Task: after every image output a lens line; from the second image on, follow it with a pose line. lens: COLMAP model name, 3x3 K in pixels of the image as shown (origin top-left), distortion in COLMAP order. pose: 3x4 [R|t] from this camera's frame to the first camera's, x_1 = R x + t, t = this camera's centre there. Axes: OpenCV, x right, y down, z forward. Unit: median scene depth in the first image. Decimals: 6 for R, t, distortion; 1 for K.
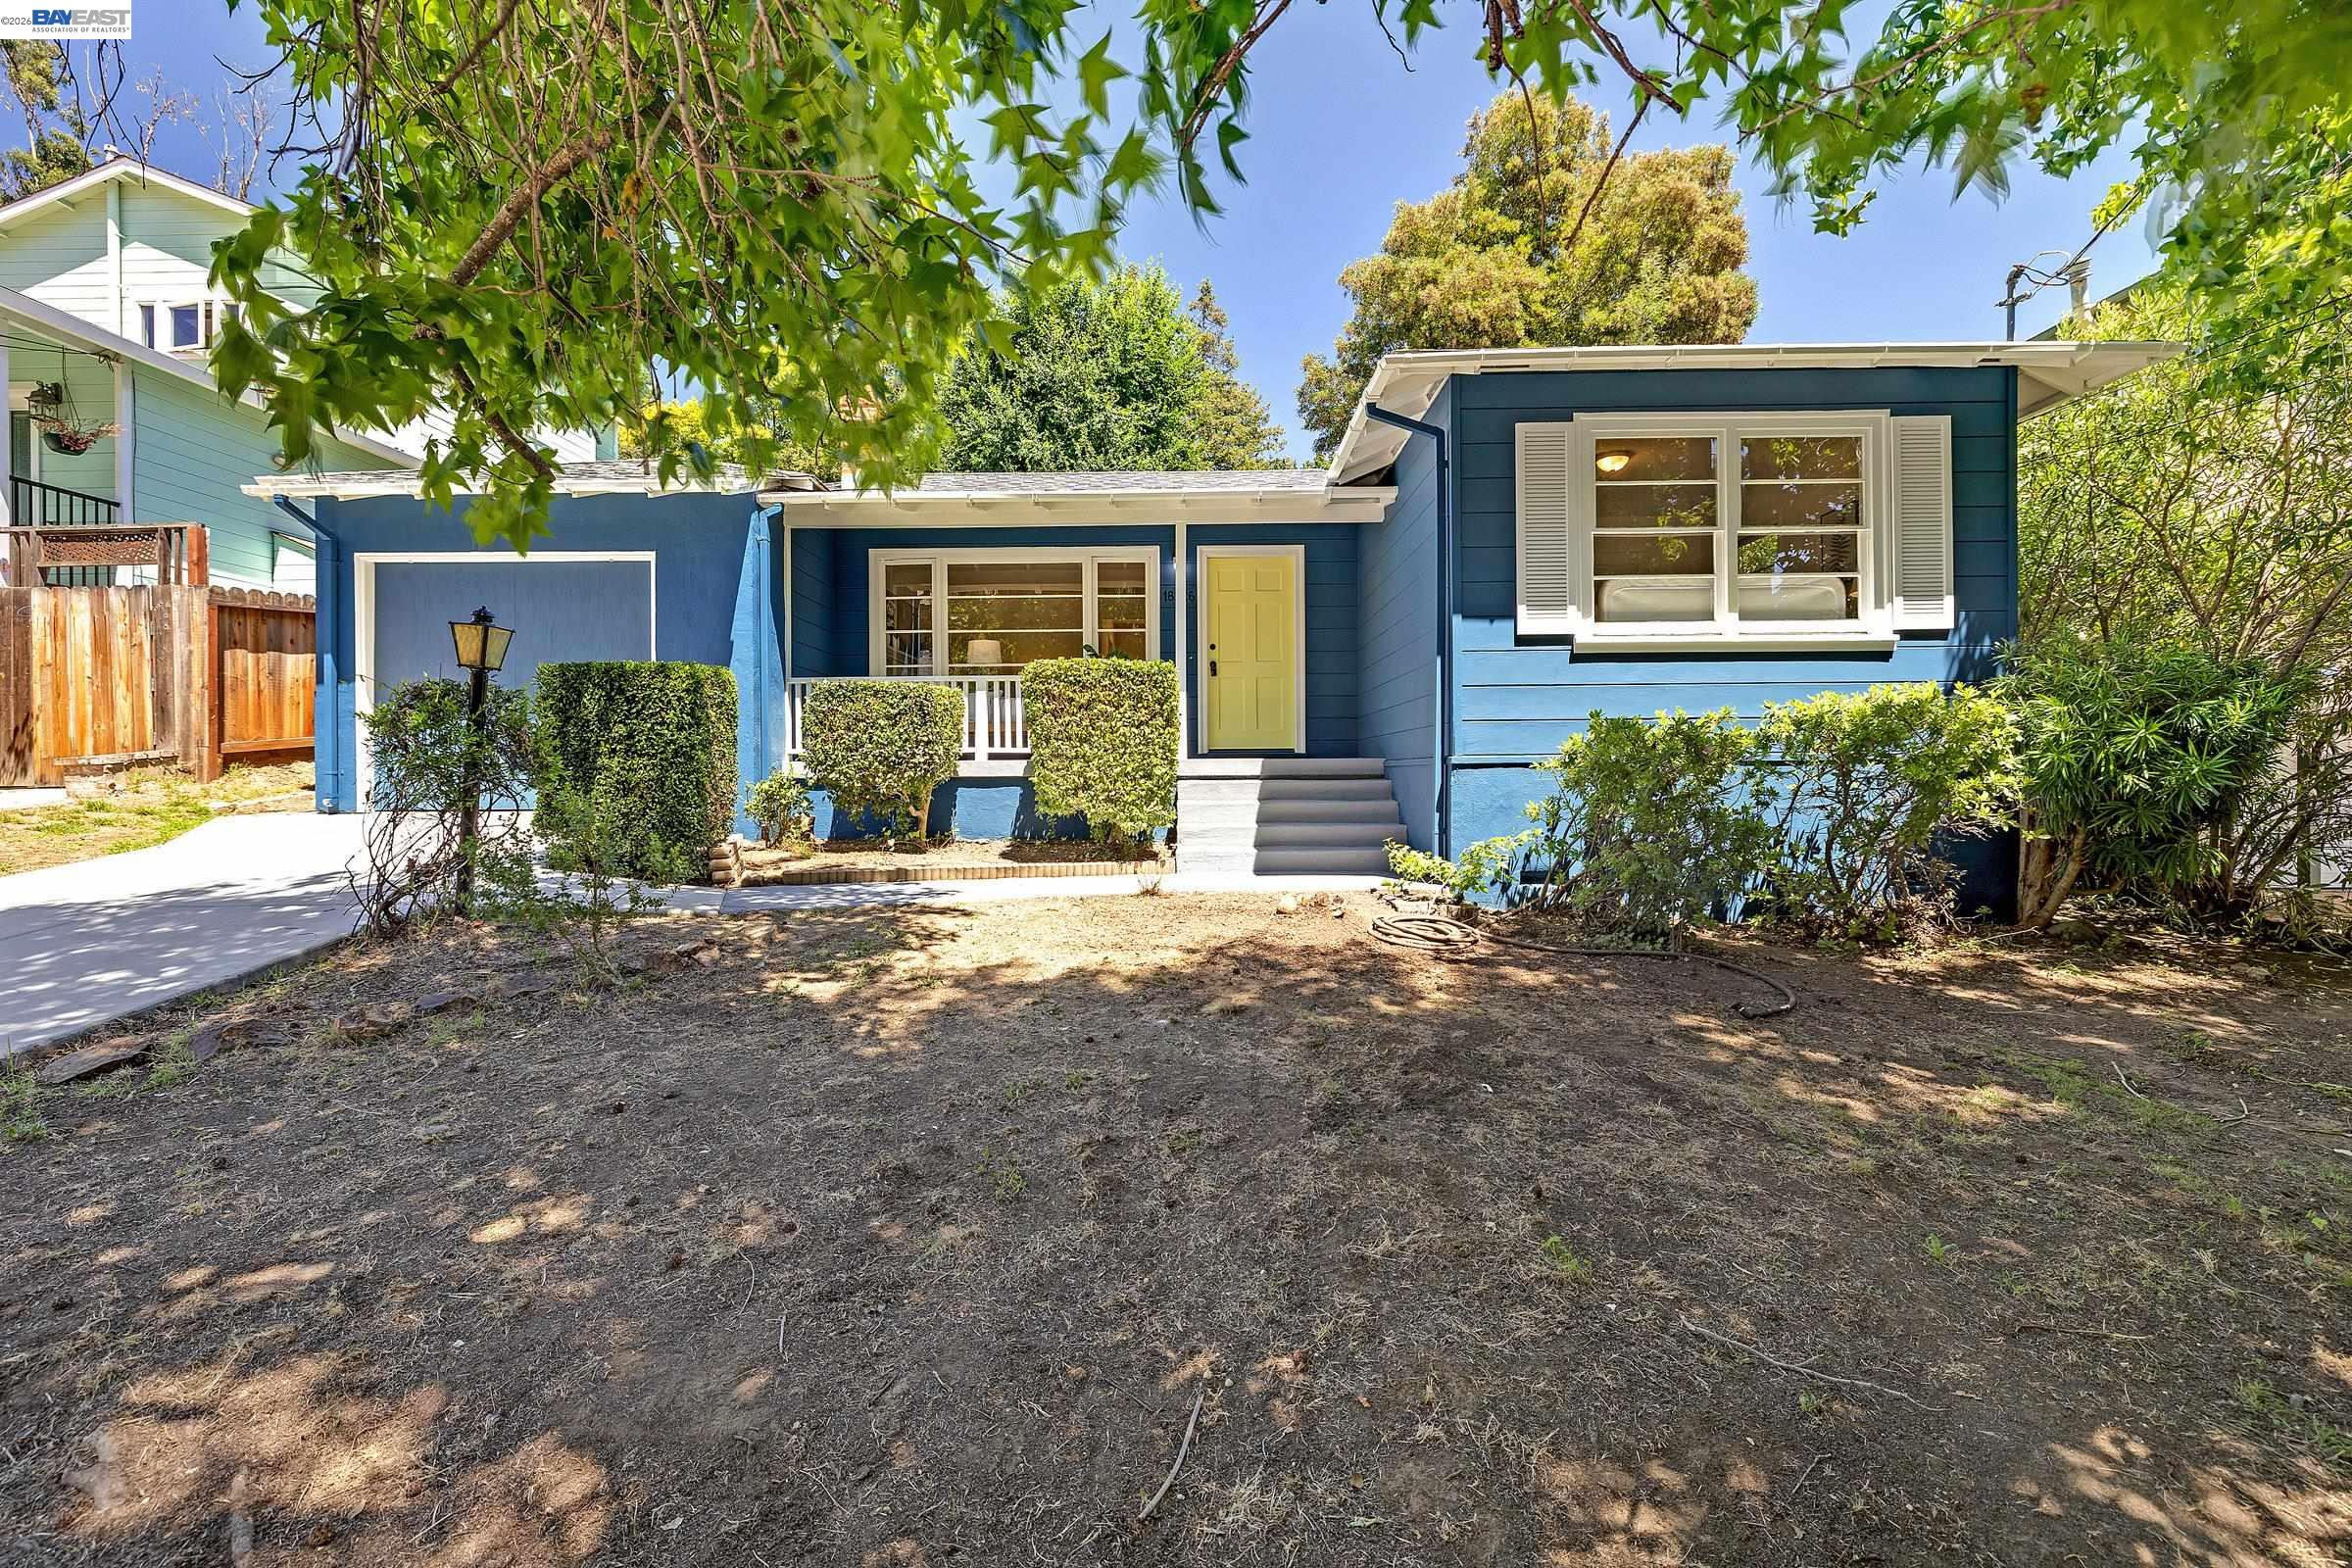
lens RADIAL K [[980.7, 0, 1179.0], [0, 980.7, 771.6], [0, 0, 1]] dist [0.001561, 0.000817]
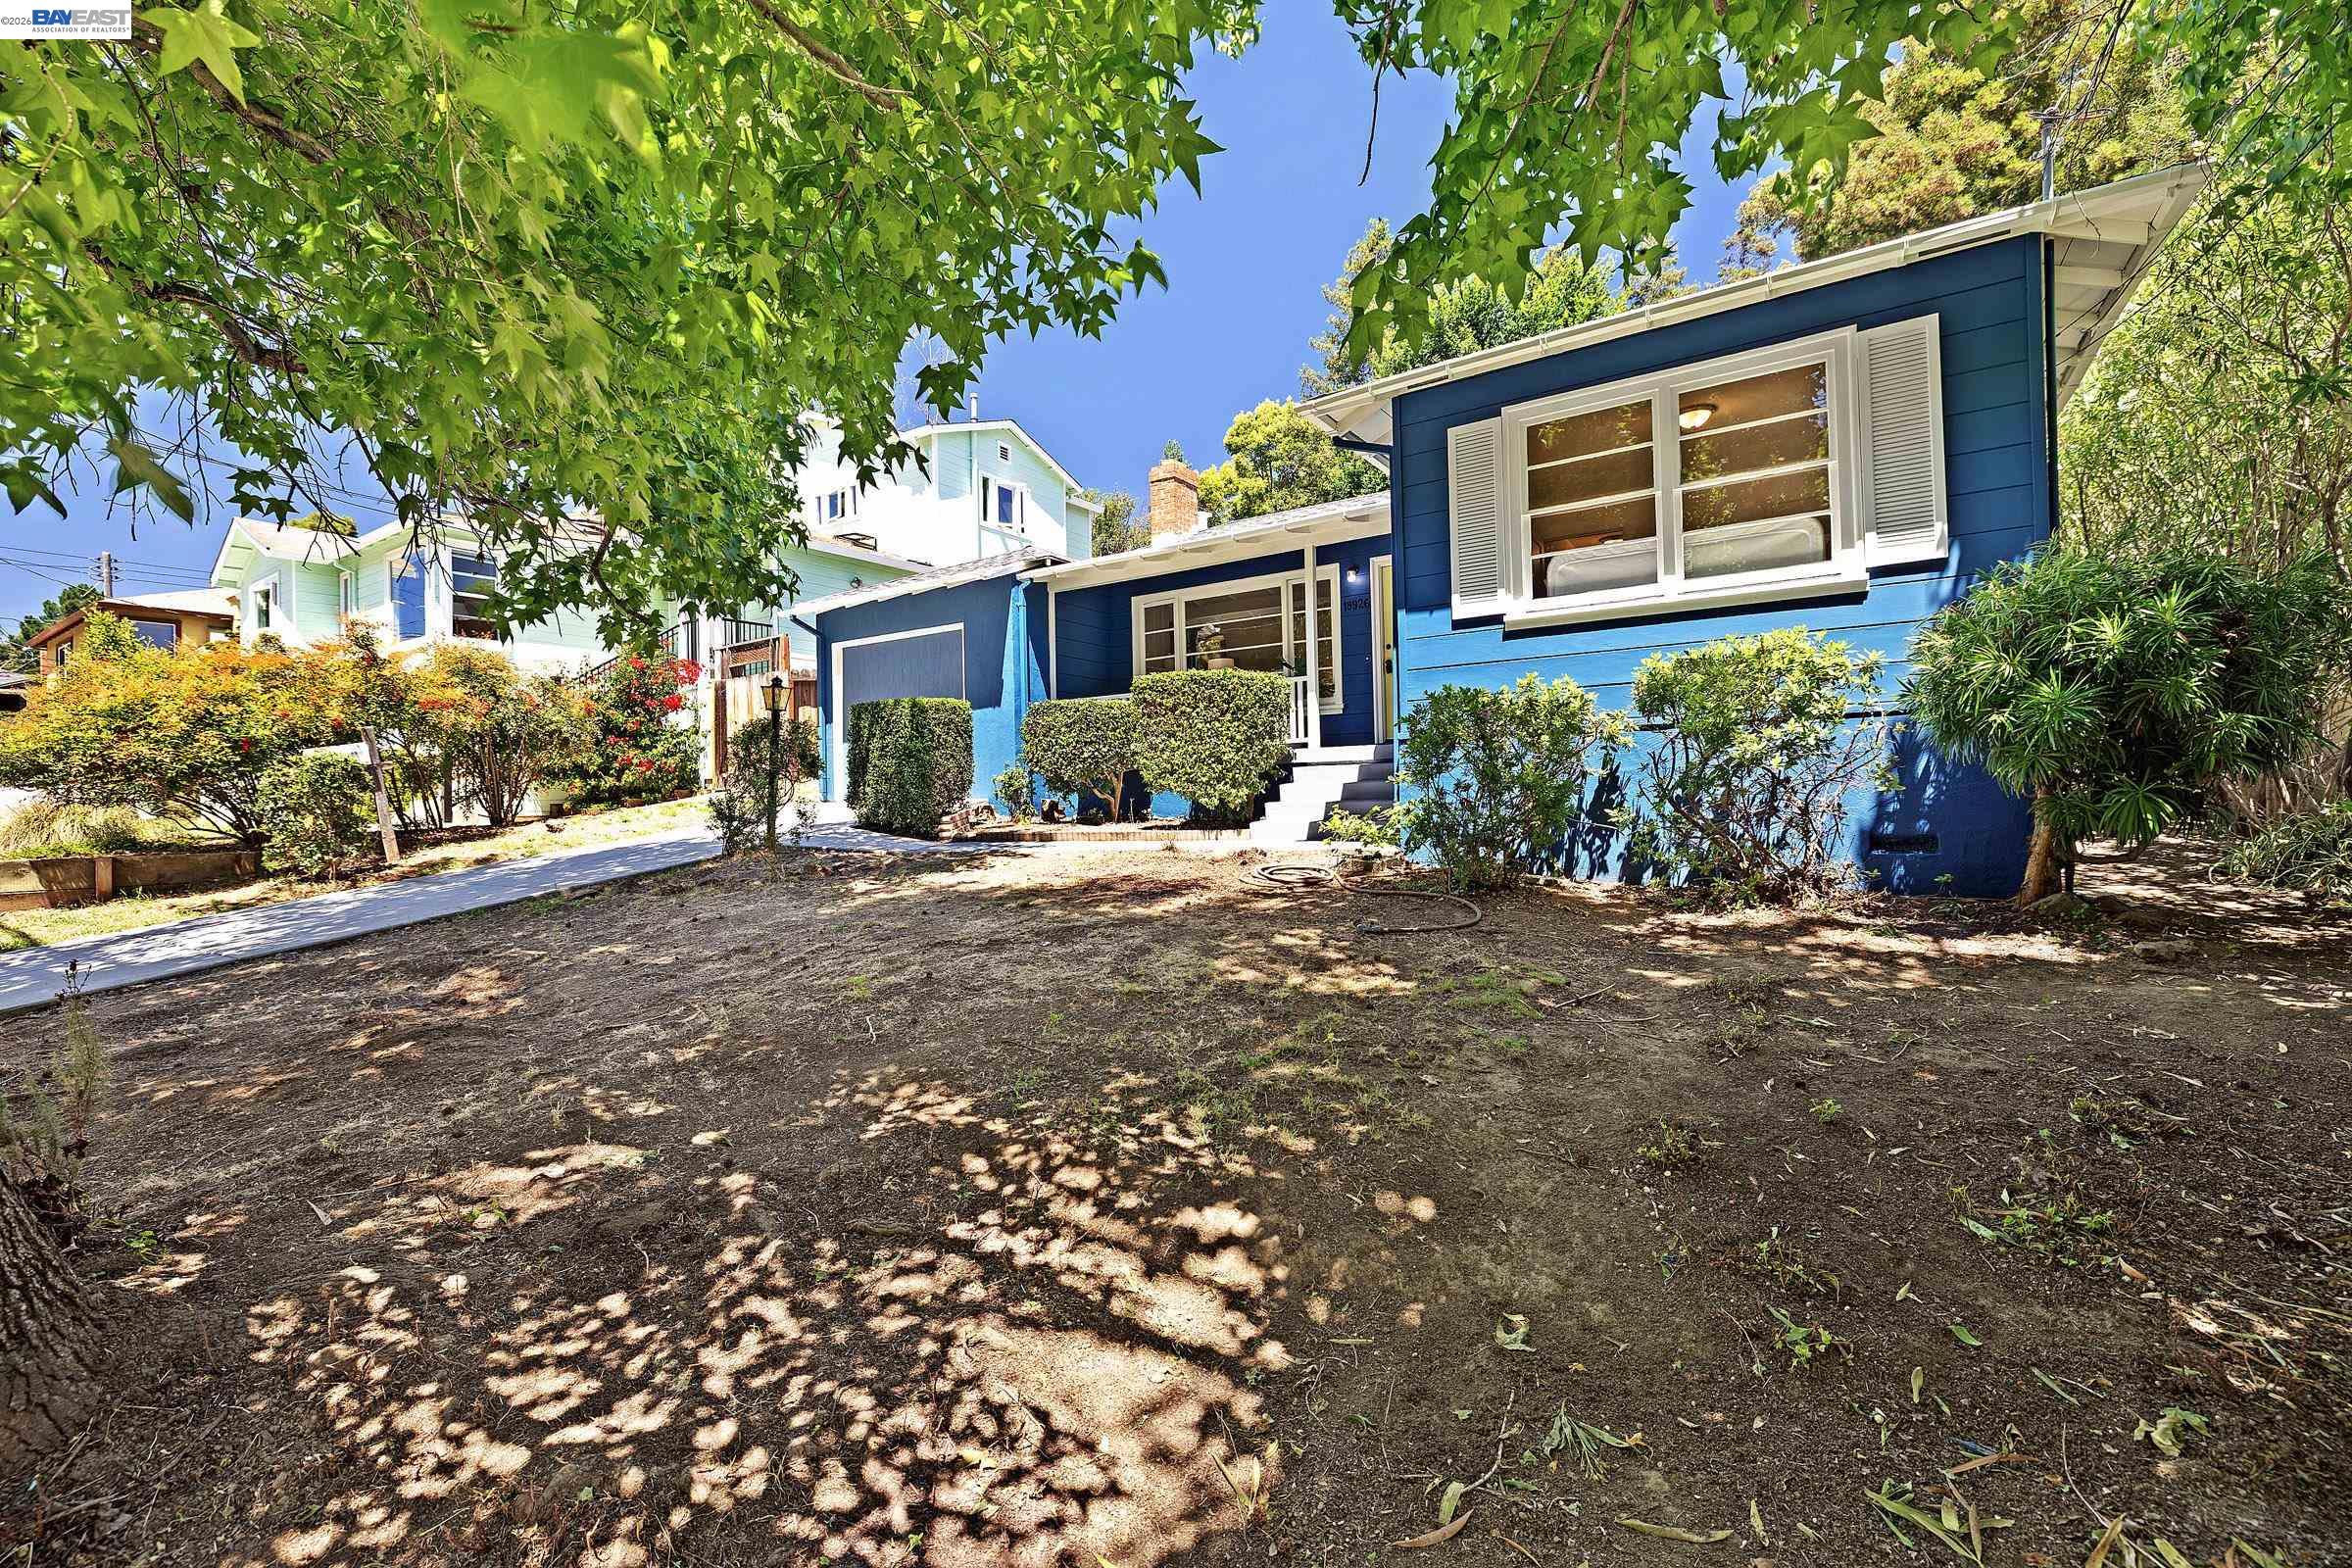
lens RADIAL K [[980.7, 0, 1215.1], [0, 980.7, 771.4], [0, 0, 1]] dist [0.001561, 0.000817]
pose [[0.848272, -0.028624, -0.528787, 0.684593], [0.026294, 0.999583, -0.011927, 0.035288], [0.528908, -0.003787, 0.848671, -0.073794]]
